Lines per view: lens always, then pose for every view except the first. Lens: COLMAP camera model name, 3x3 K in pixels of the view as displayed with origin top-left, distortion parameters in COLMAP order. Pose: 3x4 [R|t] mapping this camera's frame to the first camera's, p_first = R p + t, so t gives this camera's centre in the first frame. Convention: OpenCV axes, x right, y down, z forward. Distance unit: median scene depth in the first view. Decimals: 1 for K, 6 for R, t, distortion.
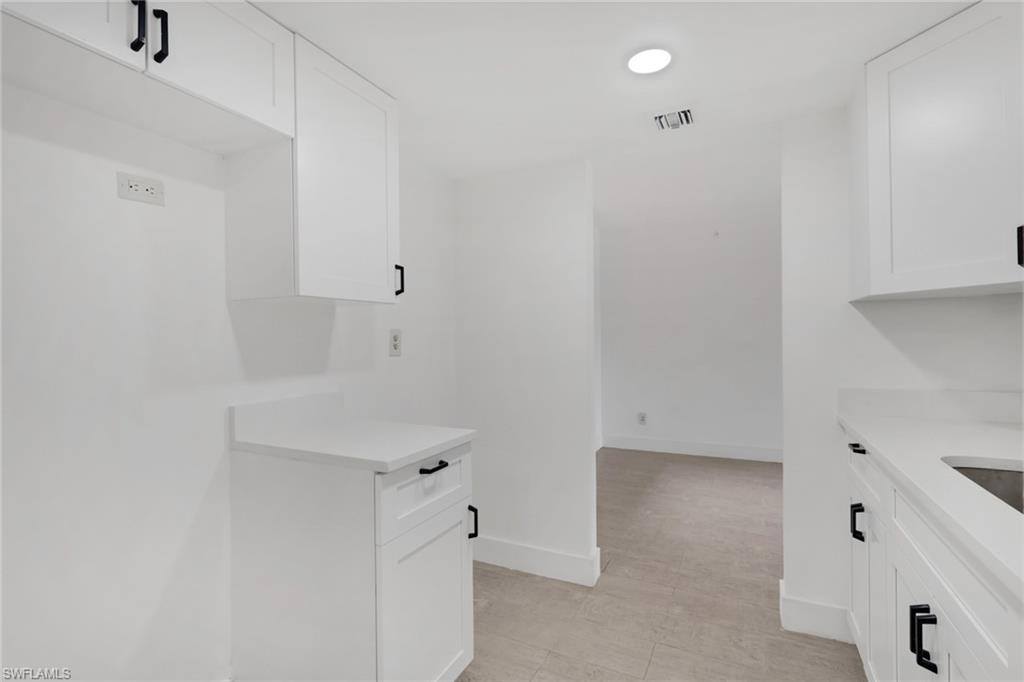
lens RADIAL K [[480.9, 0, 508.8], [0, 480.9, 341.2], [0, 0, 1]] dist [-0.005714, 0.001243]
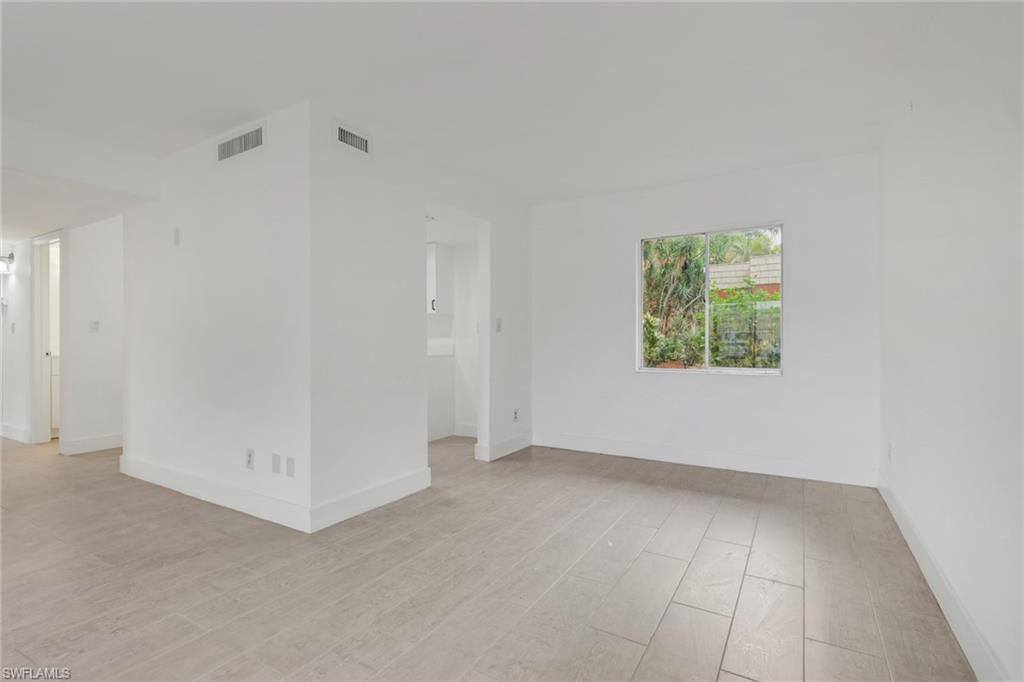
lens RADIAL K [[480.9, 0, 516.7], [0, 480.9, 338.8], [0, 0, 1]] dist [-0.005714, 0.001243]
pose [[-0.057355, 0.012213, -0.998279, 2.205799], [-0.005127, 0.999908, 0.012528, 0.029417], [0.998341, 0.005837, -0.057287, 1.396178]]
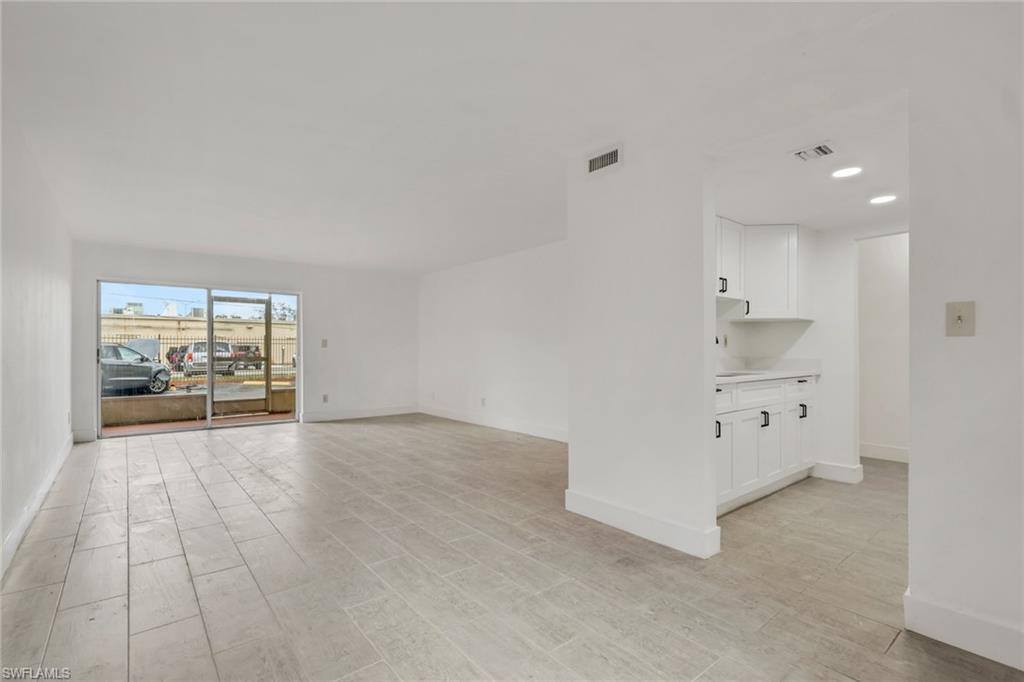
lens RADIAL K [[480.9, 0, 509.8], [0, 480.9, 349.5], [0, 0, 1]] dist [-0.005714, 0.001243]
pose [[-0.913414, 0.011760, 0.406862, 0.521078], [0.011310, 0.999930, -0.003510, 0.046632], [-0.406875, 0.001396, -0.913483, 2.272119]]
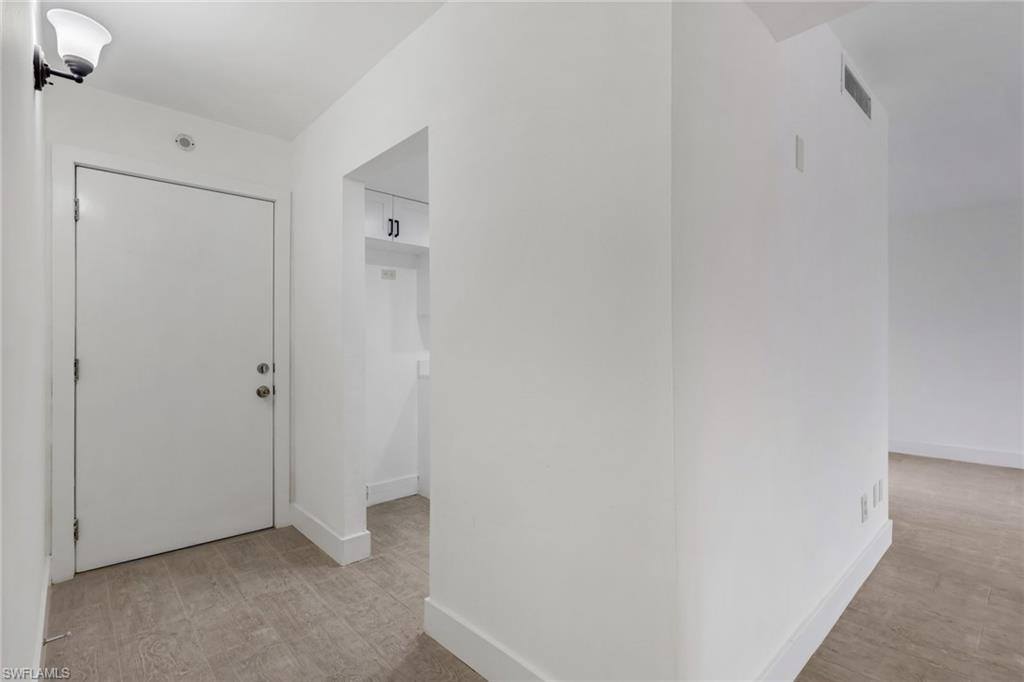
lens RADIAL K [[480.9, 0, 512.7], [0, 480.9, 341.8], [0, 0, 1]] dist [-0.005714, 0.001243]
pose [[0.935751, 0.008442, -0.352560, 0.495594], [-0.009343, 0.999956, -0.000856, 0.031635], [0.352537, 0.004095, 0.935789, -0.757220]]
